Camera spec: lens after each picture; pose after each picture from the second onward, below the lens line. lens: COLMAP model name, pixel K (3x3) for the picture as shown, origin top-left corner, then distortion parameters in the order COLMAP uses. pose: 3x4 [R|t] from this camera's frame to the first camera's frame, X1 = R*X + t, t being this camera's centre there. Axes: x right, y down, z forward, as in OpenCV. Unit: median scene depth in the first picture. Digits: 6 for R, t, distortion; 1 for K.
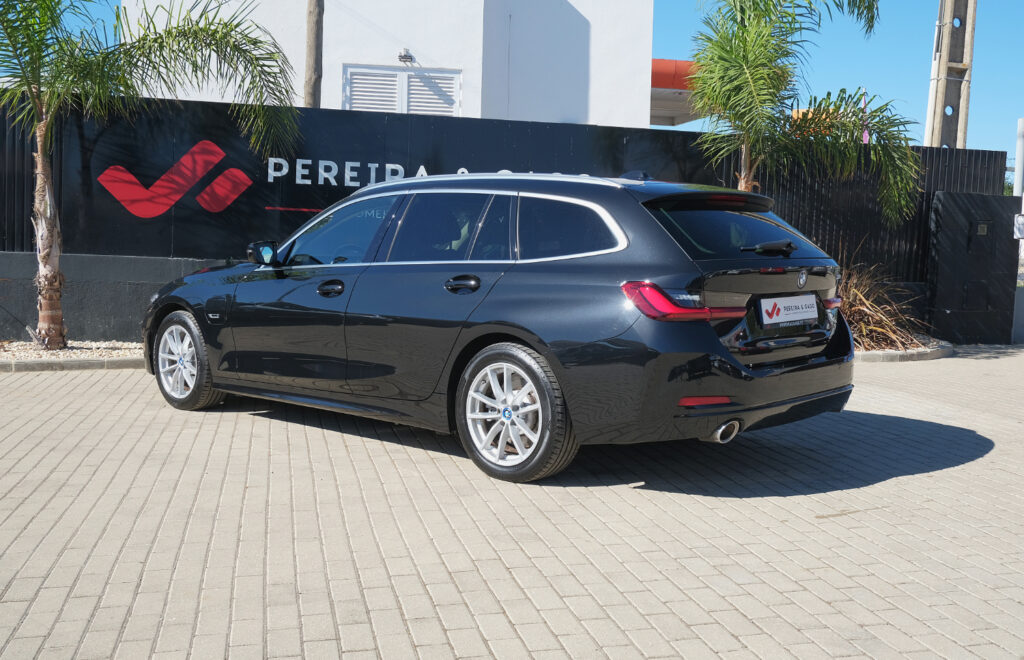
lens RADIAL K [[1055.9, 0, 508.0], [0, 1055.9, 332.4], [0, 0, 1]] dist [-0.013646, 0.000000]
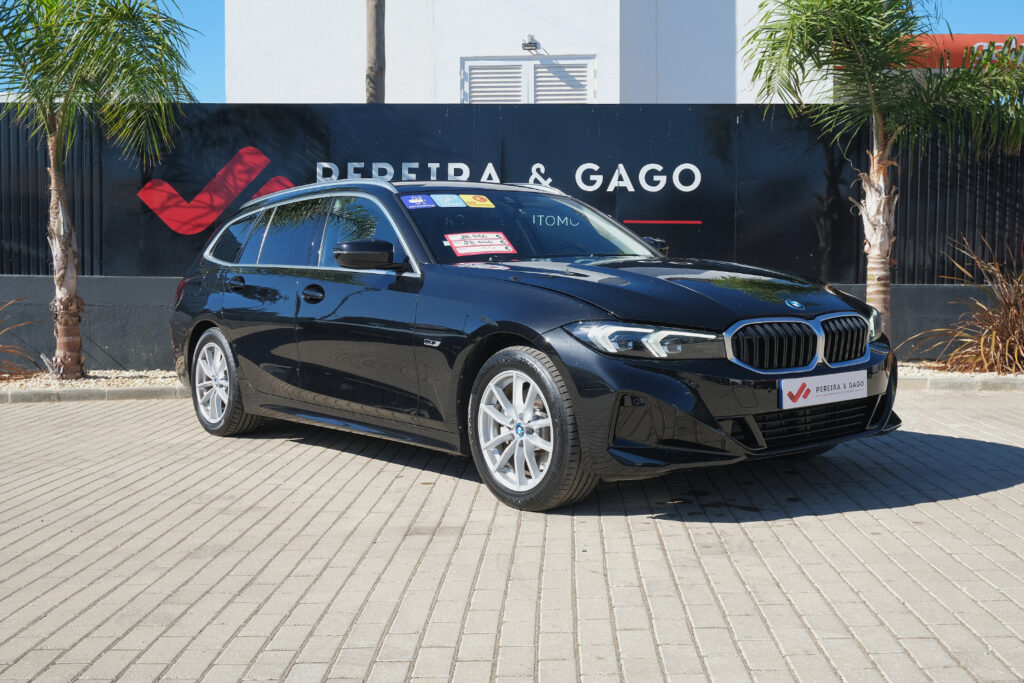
lens RADIAL K [[1156.1, 0, 520.0], [0, 1156.1, 340.3], [0, 0, 1]] dist [-0.018043, 0.000000]
pose [[0.967405, -0.012870, -0.252908, 0.203071], [0.007394, 0.999717, -0.022594, 0.007898], [0.253127, 0.019987, 0.967227, 0.120318]]
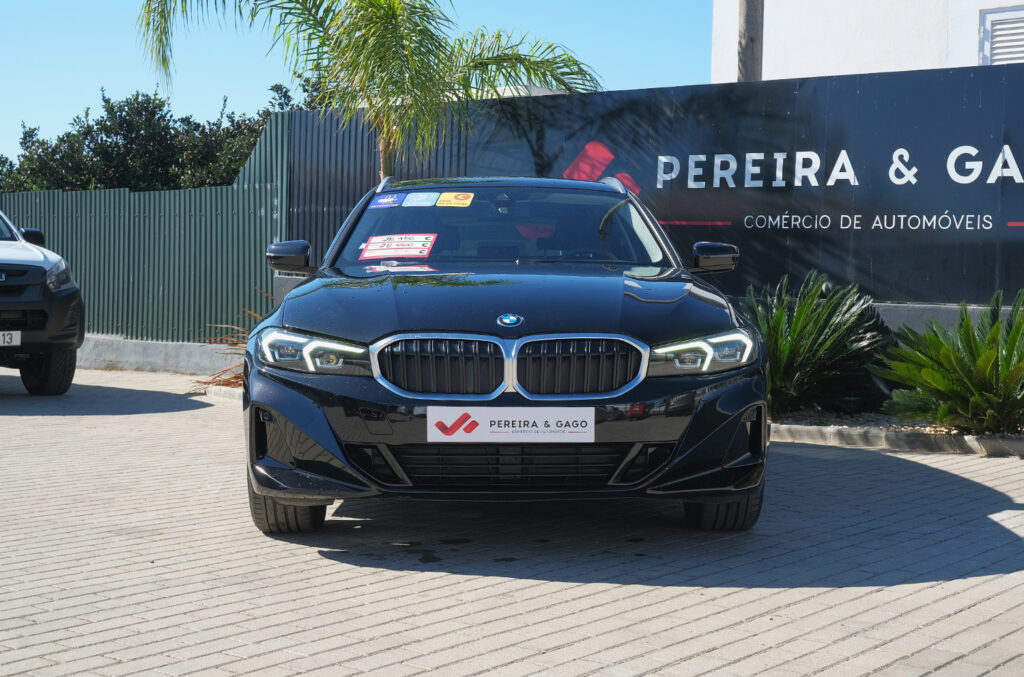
lens RADIAL K [[1458.1, 0, 510.2], [0, 1458.1, 339.1], [0, 0, 1]] dist [-0.003308, 0.000000]
pose [[0.618607, 0.018015, -0.785494, 0.592905], [-0.067683, 0.997243, -0.030432, 0.004488], [0.782780, 0.071990, 0.618121, 0.312979]]
